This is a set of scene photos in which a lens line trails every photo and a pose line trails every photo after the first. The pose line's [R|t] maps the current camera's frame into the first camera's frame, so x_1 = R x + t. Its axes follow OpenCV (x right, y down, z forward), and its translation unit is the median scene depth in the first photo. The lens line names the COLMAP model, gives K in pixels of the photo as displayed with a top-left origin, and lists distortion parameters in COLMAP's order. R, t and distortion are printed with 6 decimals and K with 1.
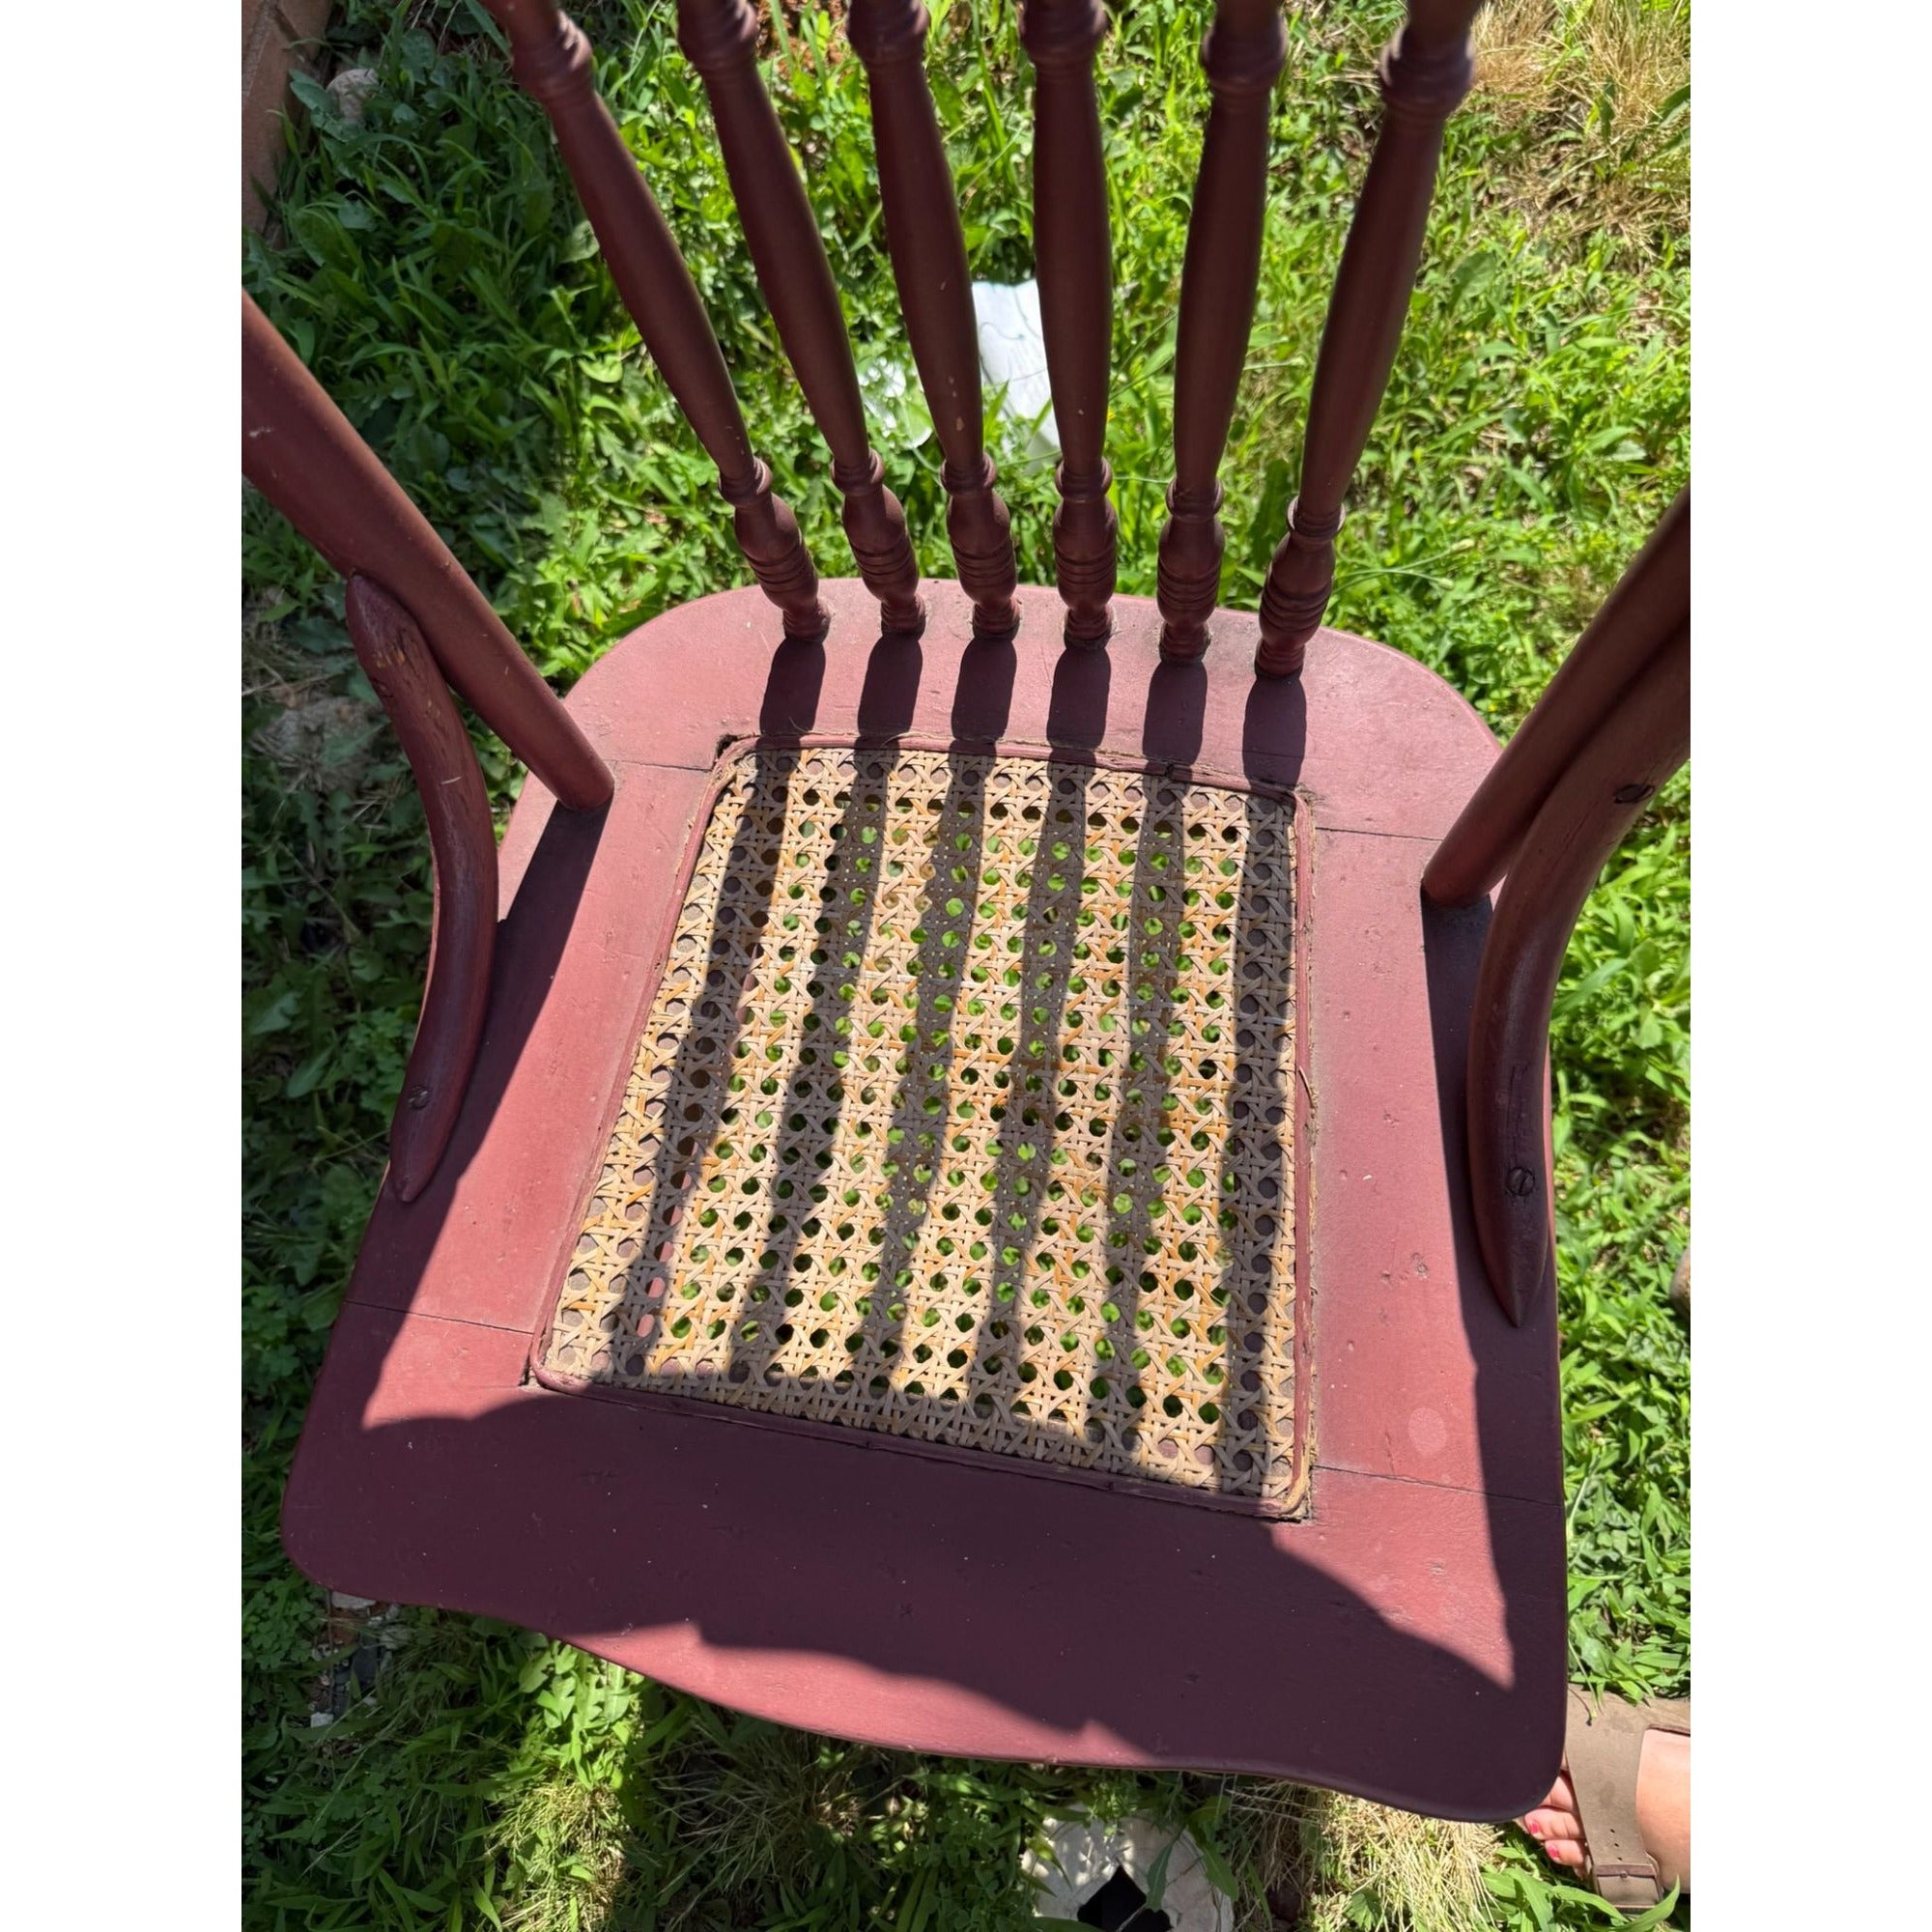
lens RADIAL K [[1381.0, 0, 966.9], [0, 1381.0, 933.3], [0, 0, 1]] dist [0.010022, -0.021124]
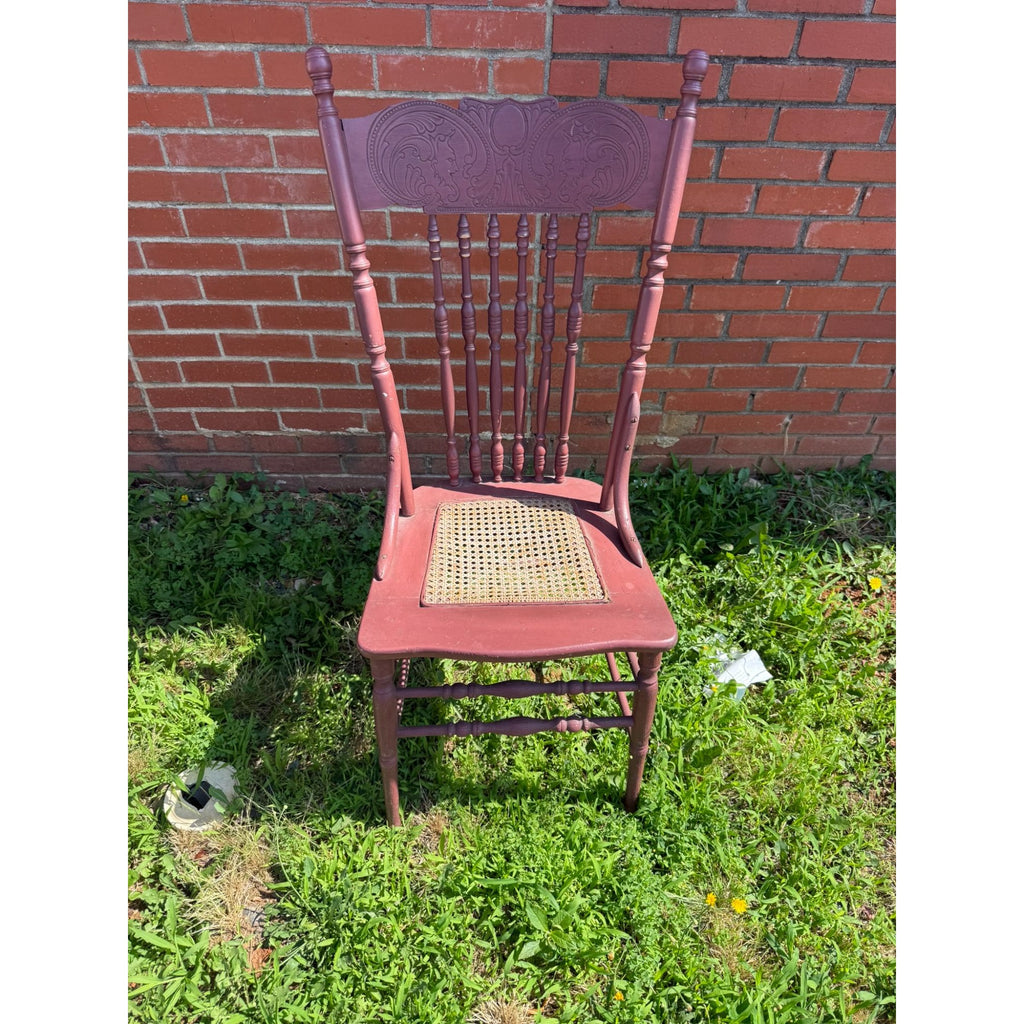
lens RADIAL K [[732.0, 0, 515.7], [0, 732.0, 513.6], [0, 0, 1]] dist [0.010022, -0.021124]
pose [[0.202013, 0.742000, -0.639239, 1.218687], [-0.966602, 0.256154, -0.008134, -0.114768], [0.157709, 0.619533, 0.768965, -0.723666]]
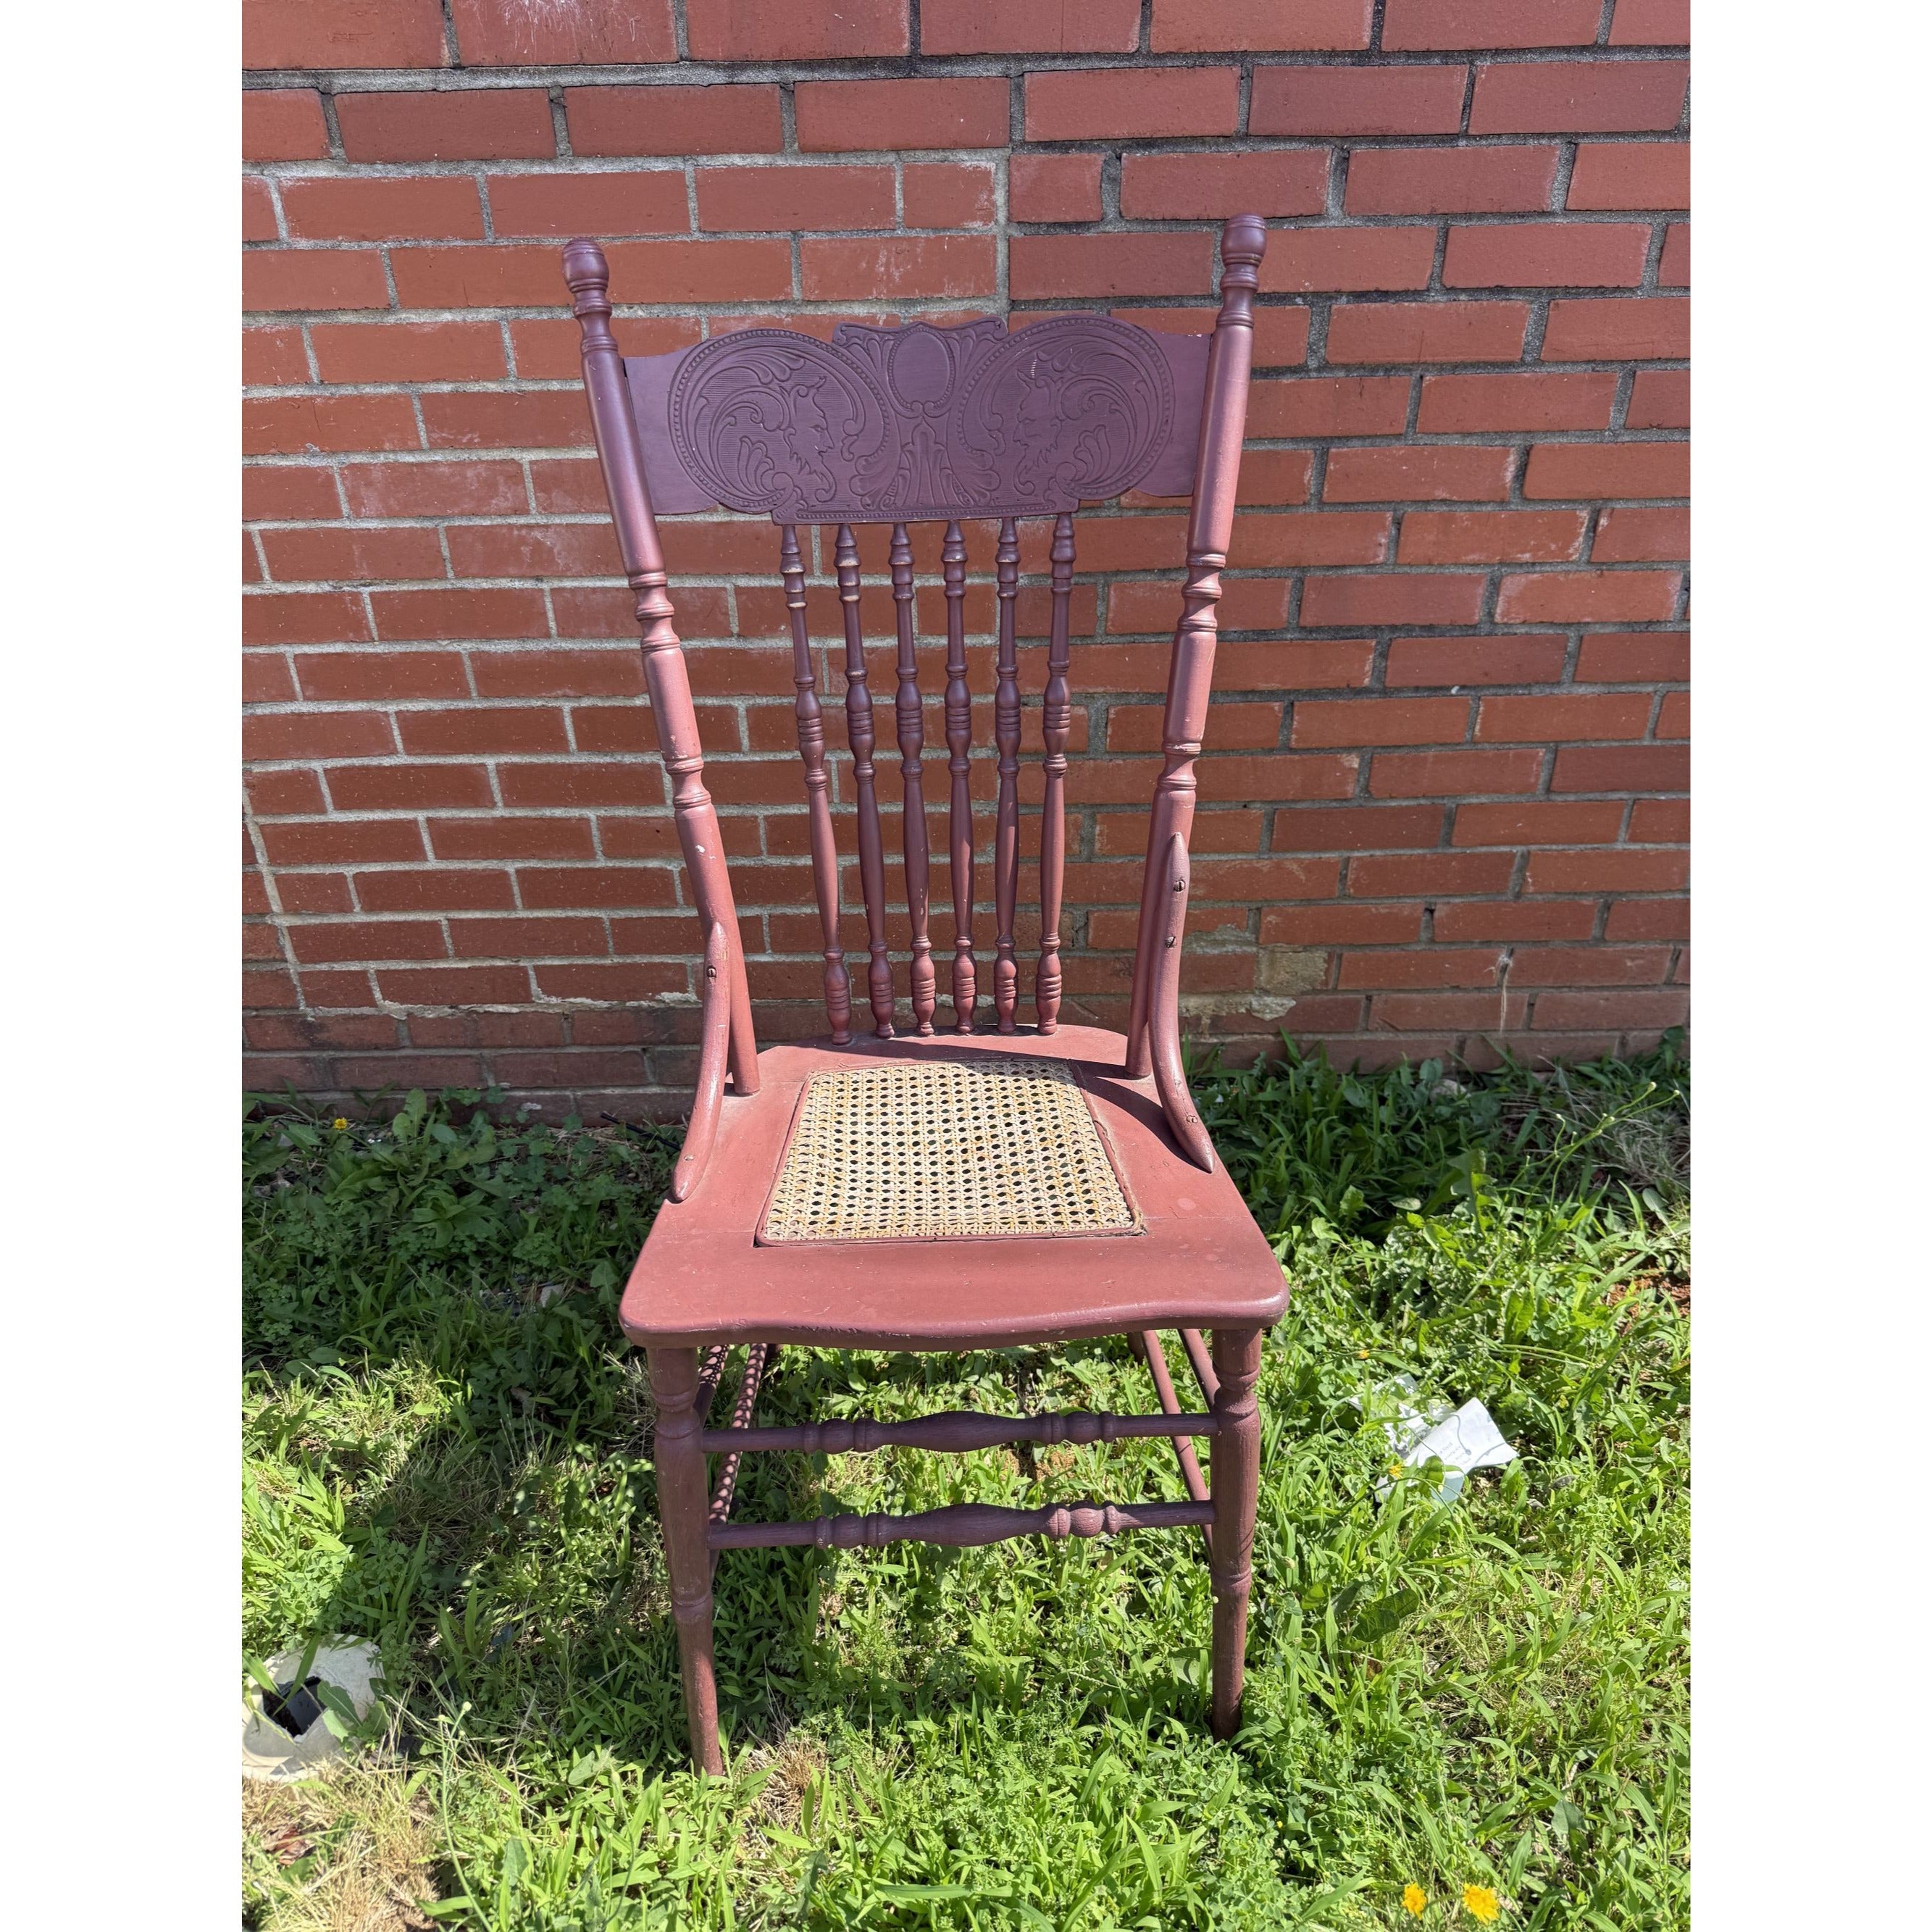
lens RADIAL K [[1381.0, 0, 958.1], [0, 1381.0, 972.5], [0, 0, 1]] dist [0.010022, -0.021124]
pose [[0.183750, 0.577346, -0.795555, 1.384692], [-0.961262, 0.274701, -0.022668, -0.133709], [0.205452, 0.768902, 0.605458, -0.420489]]
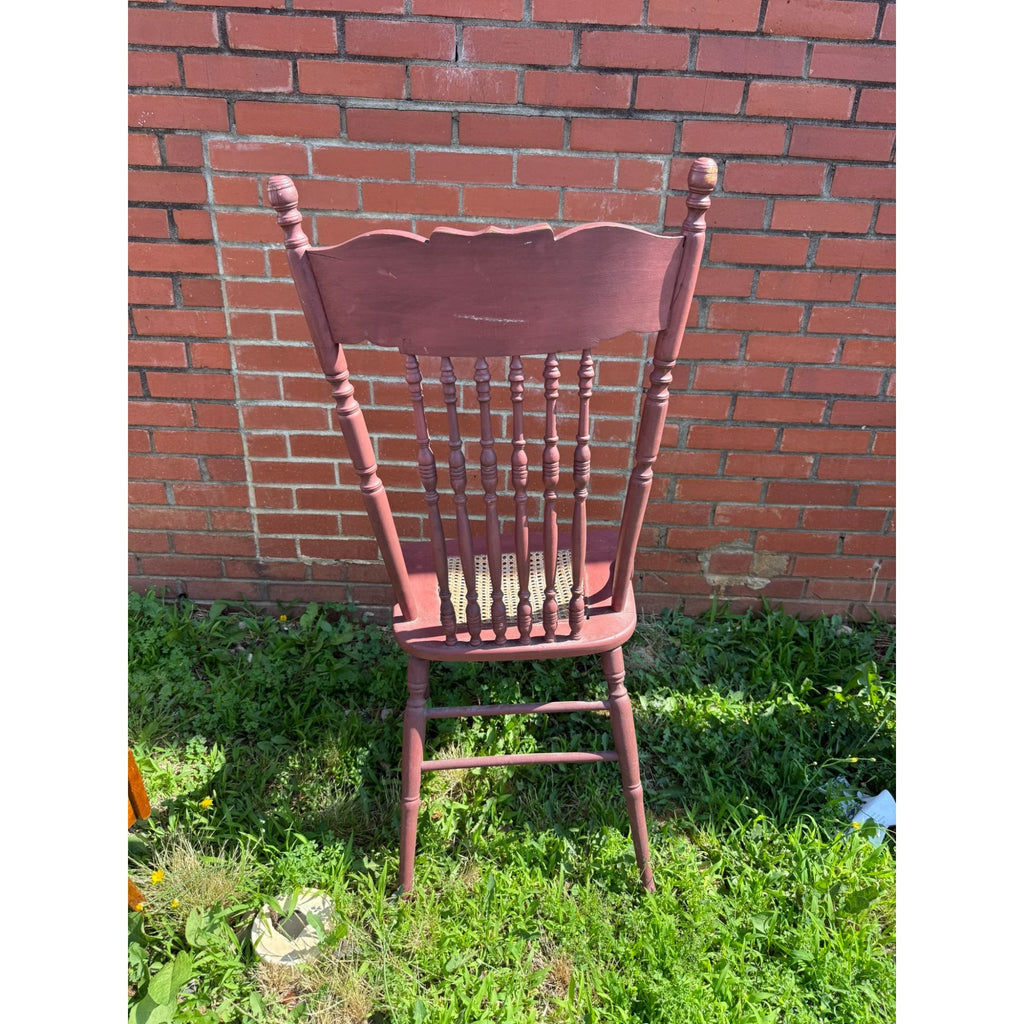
lens RADIAL K [[732.0, 0, 513.5], [0, 732.0, 504.7], [0, 0, 1]] dist [0.010022, -0.021124]
pose [[0.169886, 0.525185, -0.833858, 1.402821], [-0.973818, 0.219167, -0.060364, 0.333705], [0.151052, 0.822281, 0.548669, -0.547426]]
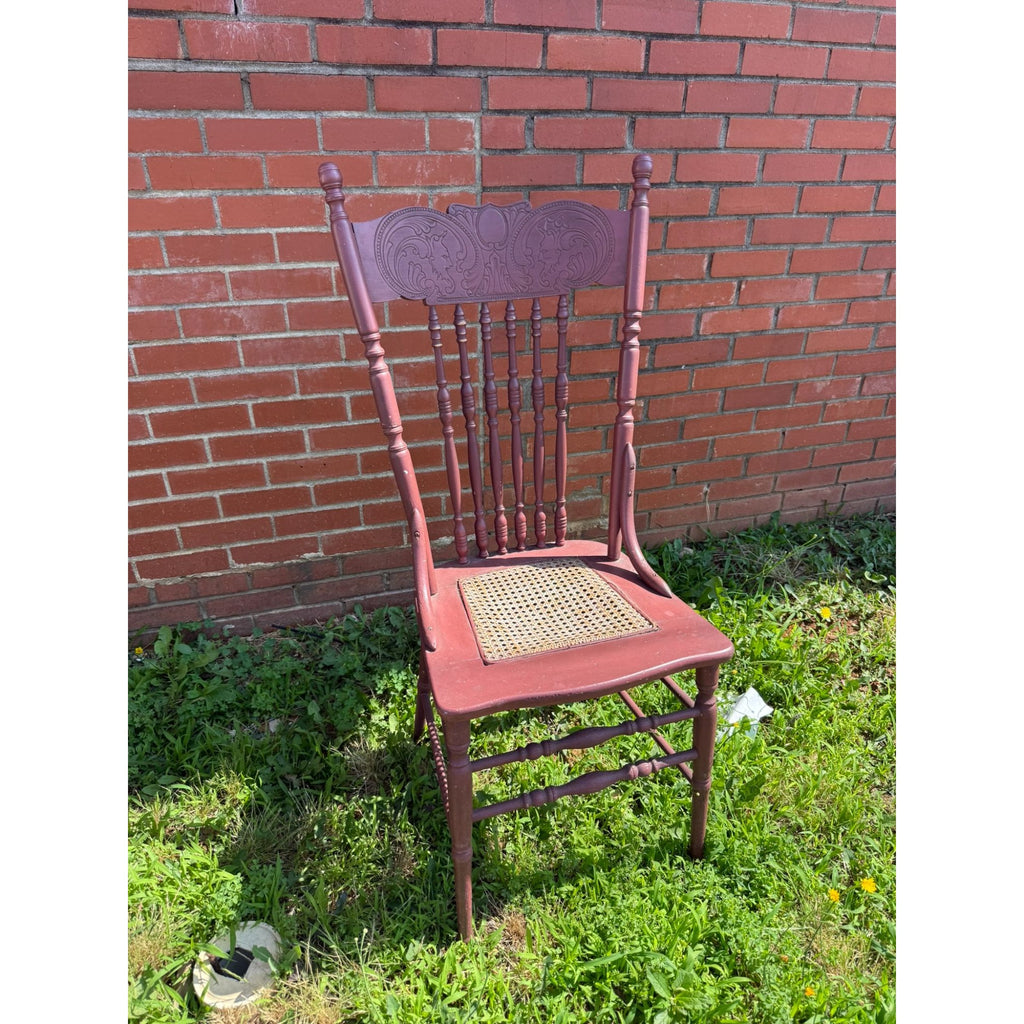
lens RADIAL K [[732.0, 0, 513.2], [0, 732.0, 516.3], [0, 0, 1]] dist [0.010022, -0.021124]
pose [[0.450919, 0.535412, -0.714147, 1.297402], [-0.883533, 0.381287, -0.272011, 0.495392], [0.126657, 0.753627, 0.644984, -0.632012]]
